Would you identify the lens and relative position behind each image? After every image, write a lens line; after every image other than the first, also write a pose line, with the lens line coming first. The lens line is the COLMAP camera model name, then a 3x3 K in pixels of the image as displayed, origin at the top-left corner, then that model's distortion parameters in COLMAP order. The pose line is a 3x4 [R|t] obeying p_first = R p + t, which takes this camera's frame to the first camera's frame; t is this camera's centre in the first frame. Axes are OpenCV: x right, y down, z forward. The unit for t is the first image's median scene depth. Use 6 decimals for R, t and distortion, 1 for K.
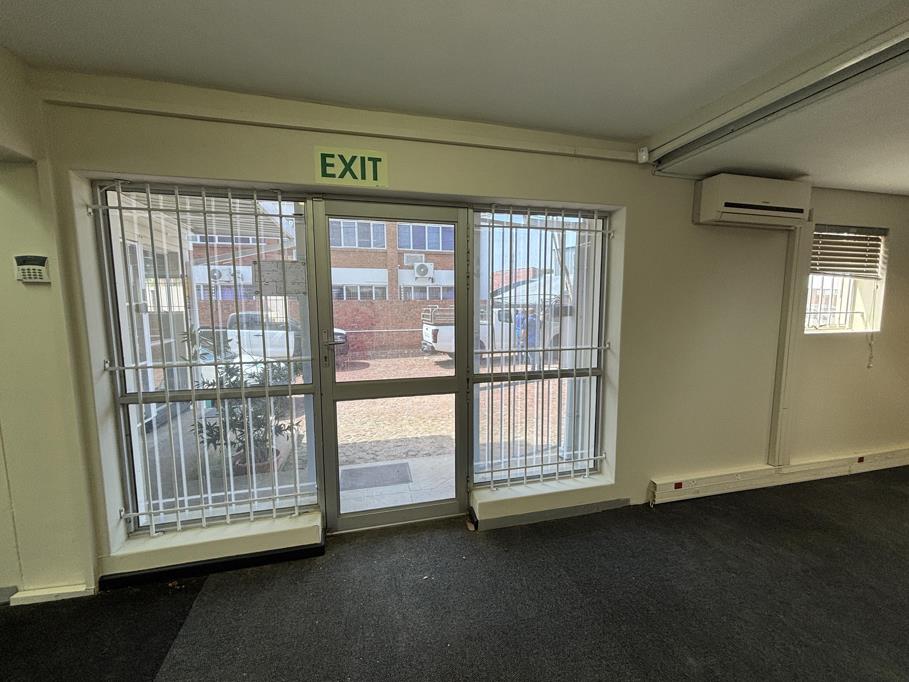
lens RADIAL K [[367.0, 0, 454.5], [0, 367.0, 341.0], [0, 0, 1]] dist [0.000854, 0.000231]
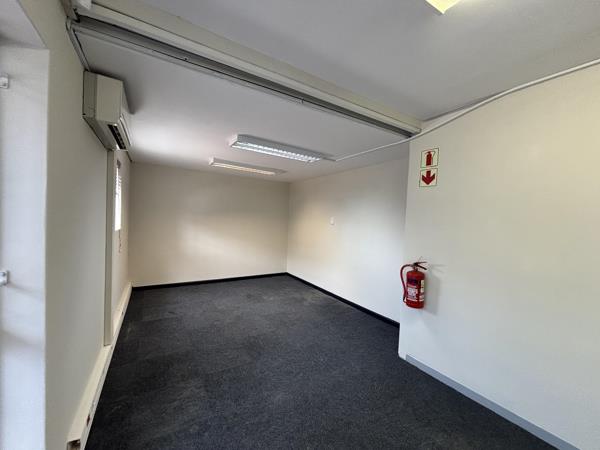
lens RADIAL K [[242.3, 0, 300.0], [0, 242.3, 225.0], [0, 0, 1]] dist [0.000854, 0.000231]
pose [[-0.286397, -0.036583, 0.957412, -0.067843], [0.062430, 0.996435, 0.056750, -0.072044], [-0.956075, 0.076024, -0.283092, 0.778769]]
